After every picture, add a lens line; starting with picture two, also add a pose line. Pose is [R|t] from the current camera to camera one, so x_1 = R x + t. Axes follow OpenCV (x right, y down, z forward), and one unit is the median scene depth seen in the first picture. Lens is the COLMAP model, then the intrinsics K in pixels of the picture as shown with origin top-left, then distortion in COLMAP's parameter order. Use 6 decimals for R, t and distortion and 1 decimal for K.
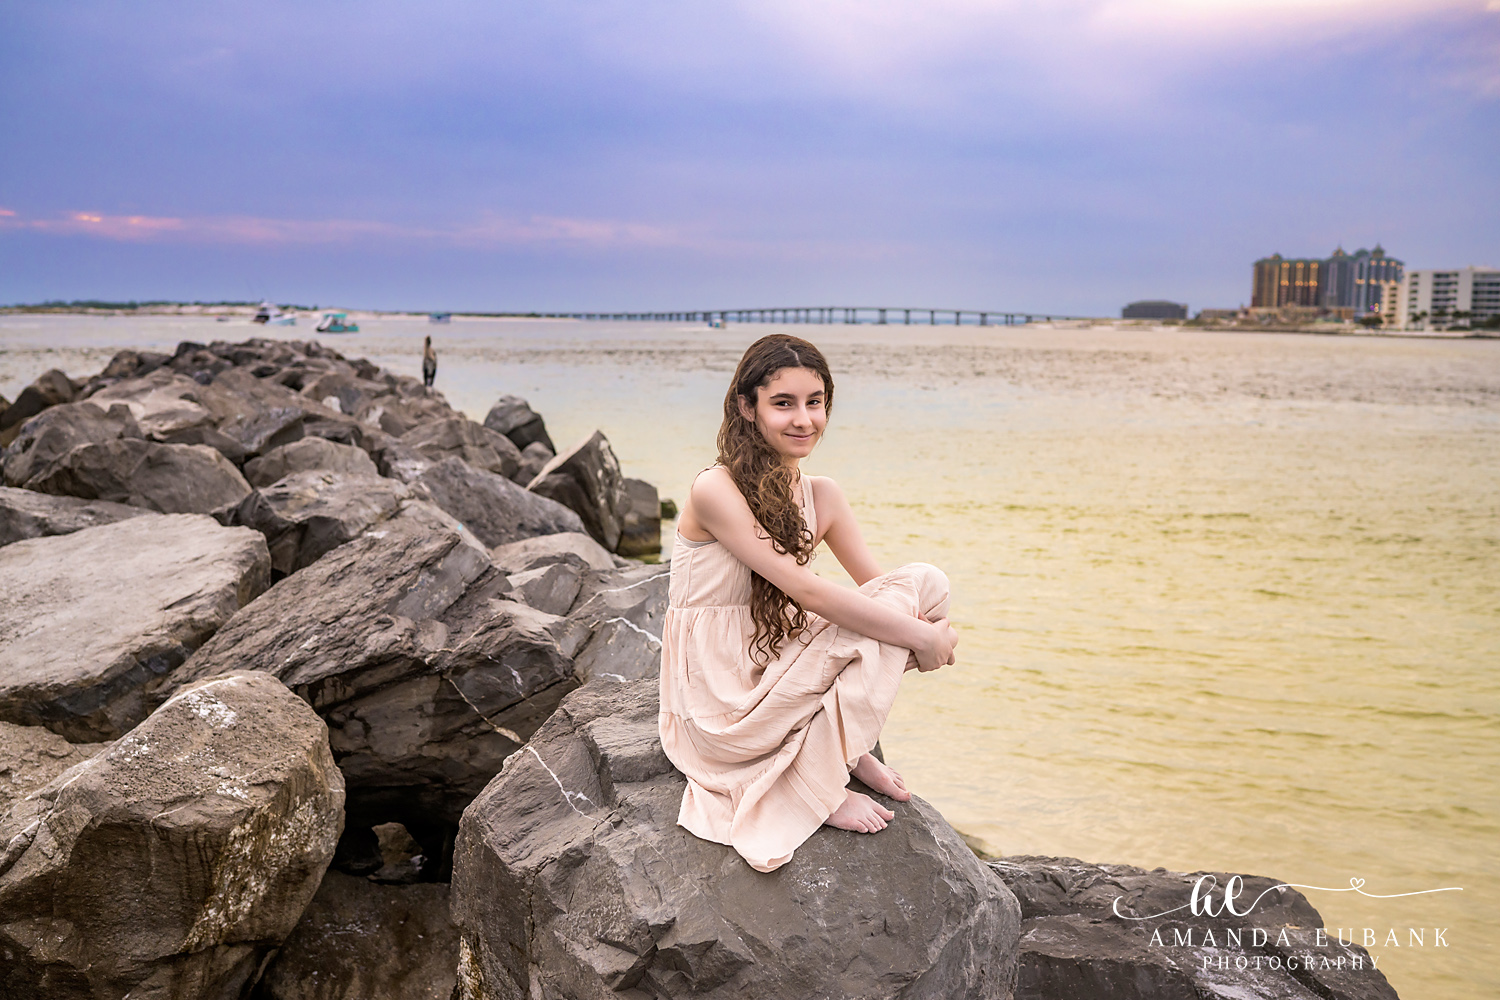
lens RADIAL K [[1427.0, 0, 745.0], [0, 1427.0, 493.1], [0, 0, 1]] dist [-0.000053, -0.000071]
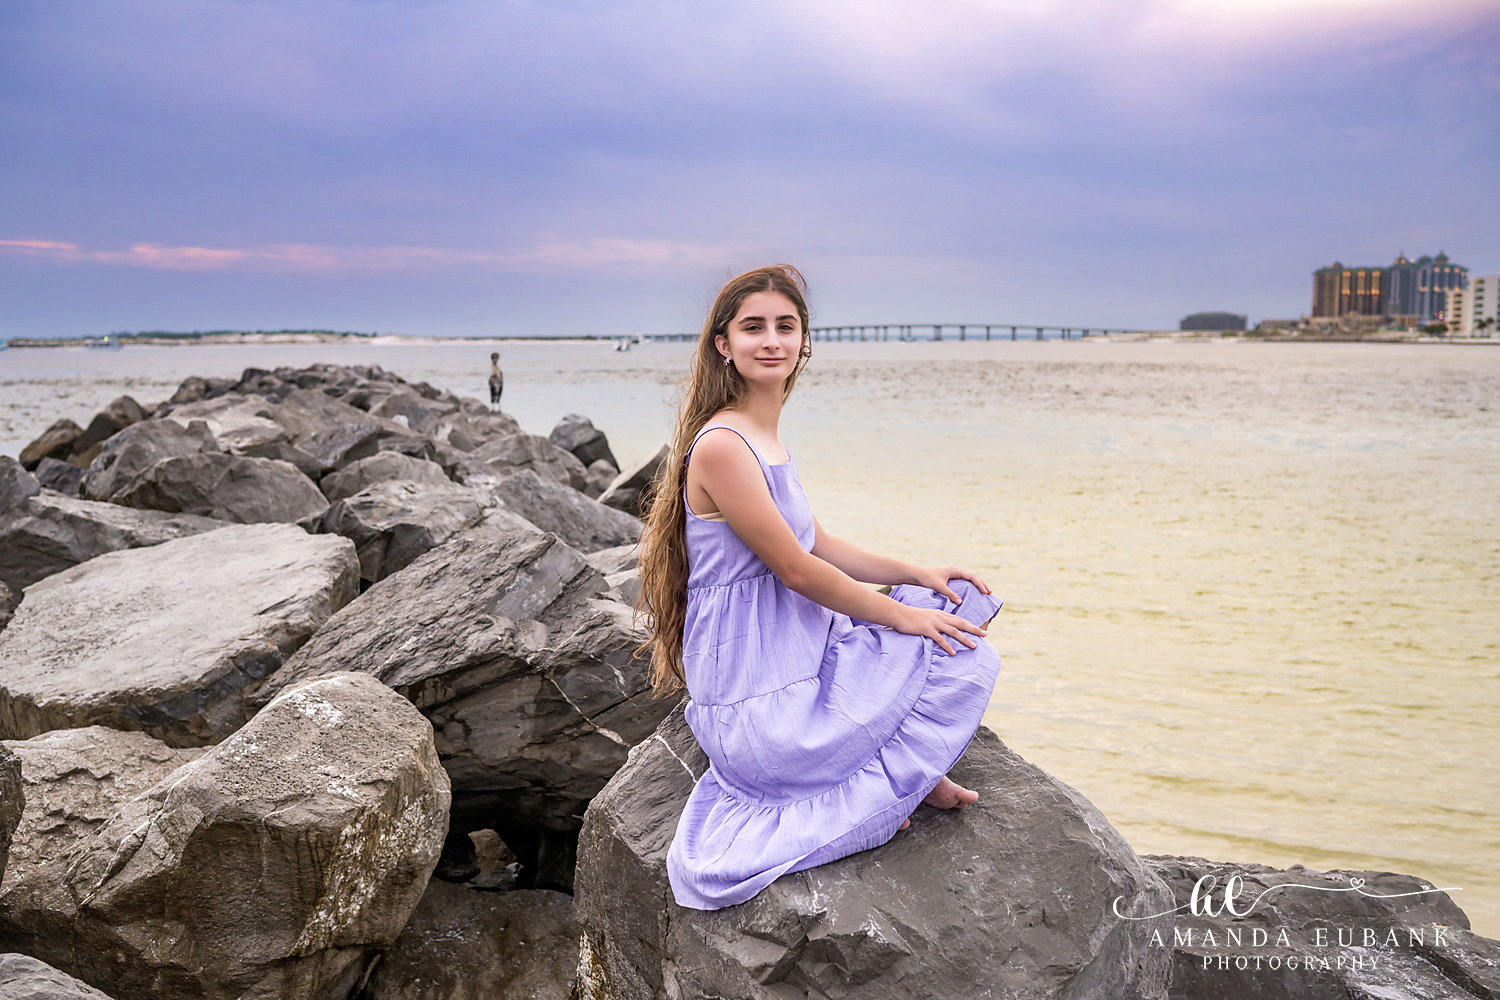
lens RADIAL K [[1427.1, 0, 751.7], [0, 1427.1, 495.5], [0, 0, 1]] dist [-0.001521, 0.001875]
pose [[0.999303, -0.013799, -0.034686, -0.030309], [0.013381, 0.999836, -0.012244, 0.016311], [0.034850, 0.011771, 0.999323, 0.020130]]
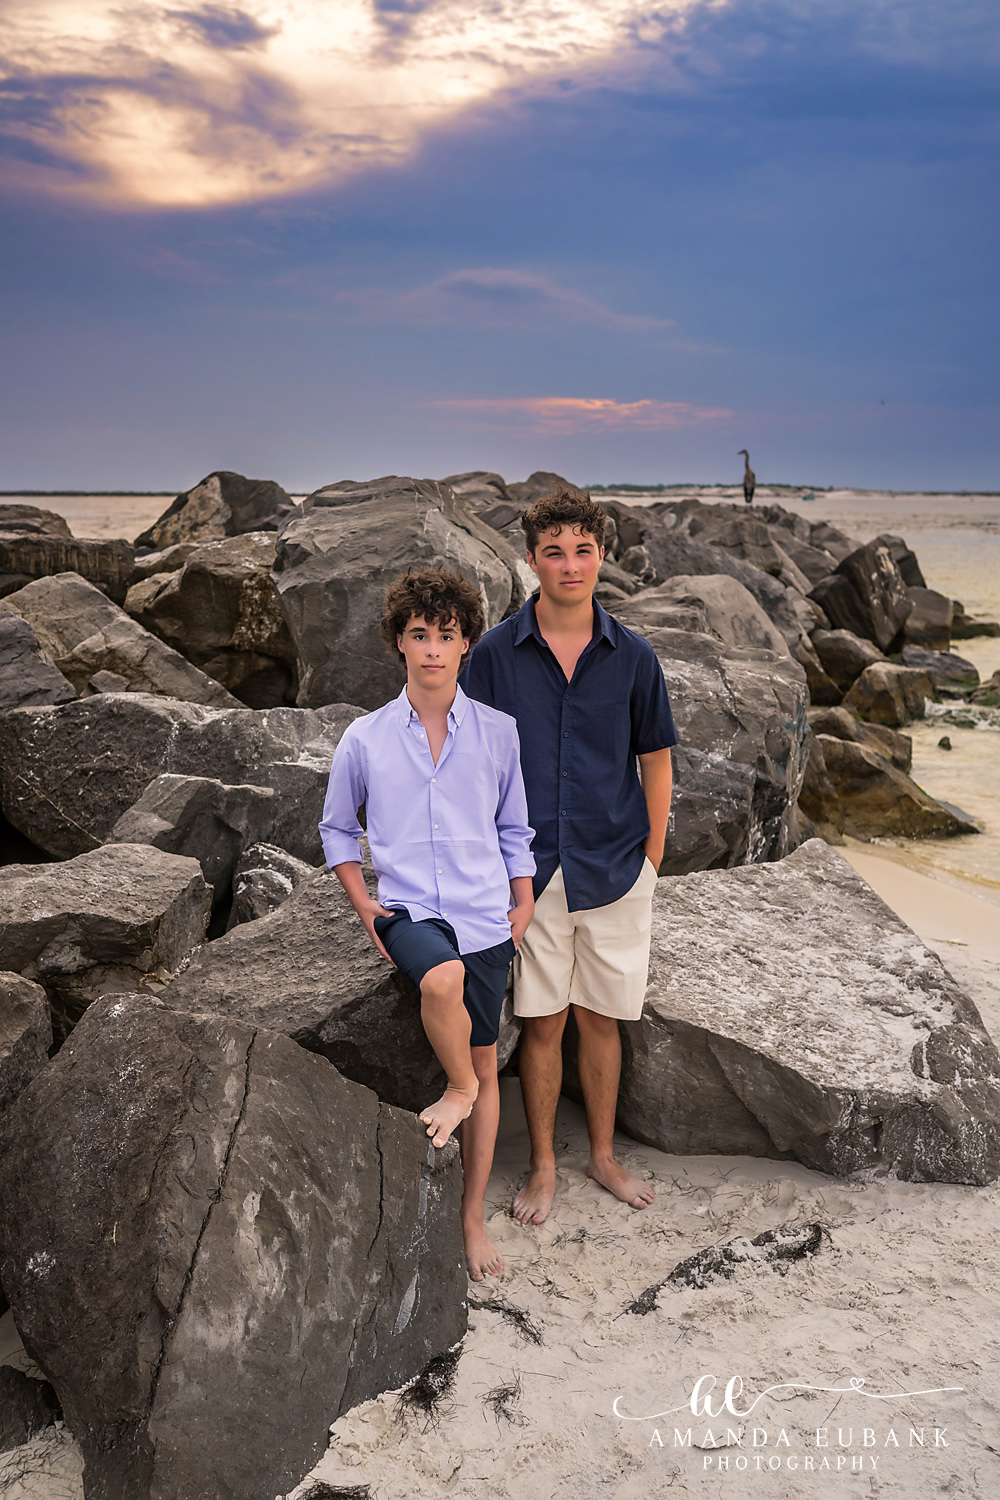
lens RADIAL K [[1469.9, 0, 487.1], [0, 1469.9, 746.4], [0, 0, 1]] dist [0.002134, -0.000059]
pose [[0.864126, 0.076427, -0.497439, 0.734586], [-0.055915, 0.996862, 0.056027, 0.241377], [0.500160, -0.020600, 0.865688, -0.483901]]
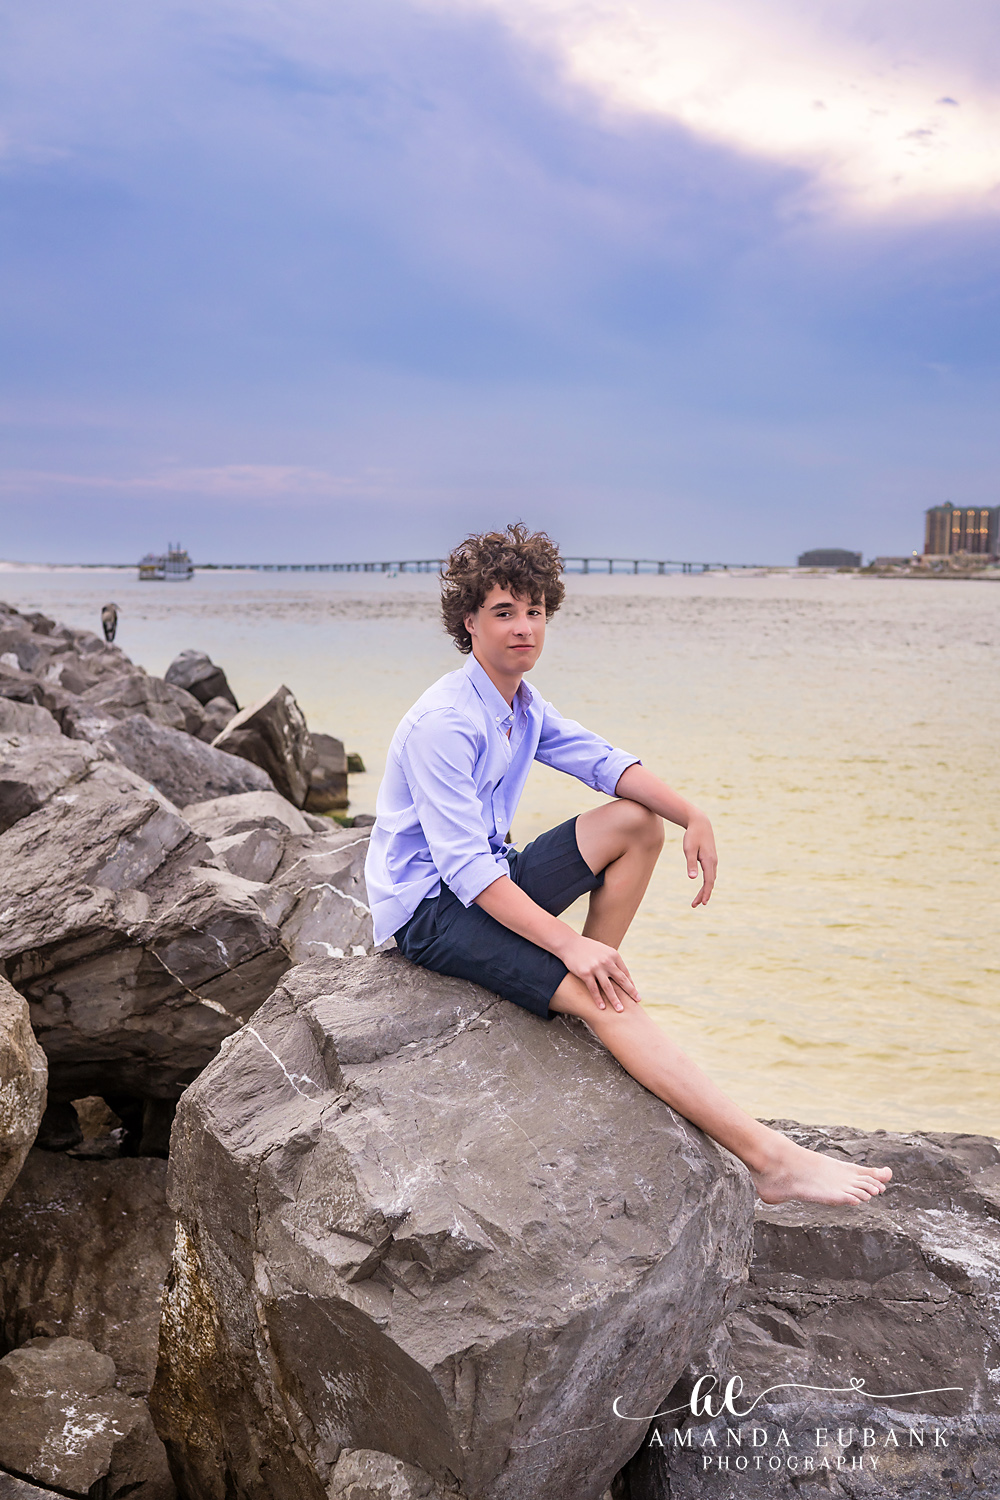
lens RADIAL K [[1427.1, 0, 490.2], [0, 1427.1, 758.8], [0, 0, 1]] dist [-0.001521, 0.001875]
pose [[0.998907, -0.012248, 0.045119, -0.017412], [0.011756, 0.999869, 0.011155, -0.007891], [-0.045249, -0.010612, 0.998919, 0.016844]]
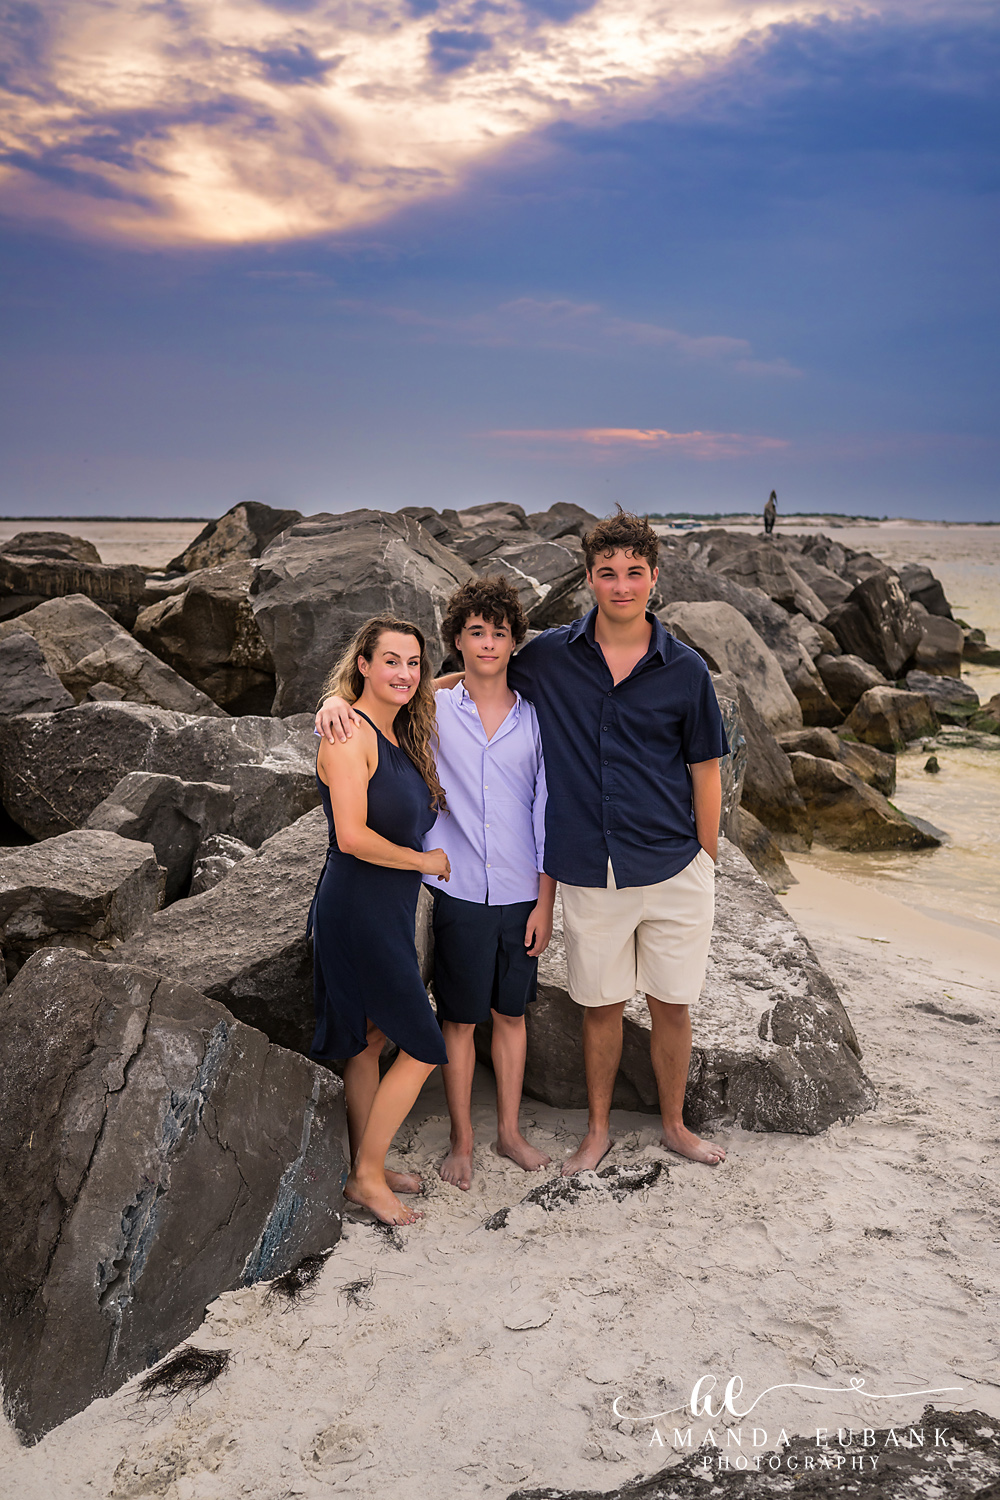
lens RADIAL K [[1440.2, 0, 500.0], [0, 1440.2, 750.0], [0, 0, 1]] dist [-0.000523, 0.002526]
pose [[0.846449, 0.079222, -0.526543, 0.873492], [-0.065115, 0.996849, 0.045306, 0.242949], [0.528473, -0.004063, 0.848940, -0.523447]]
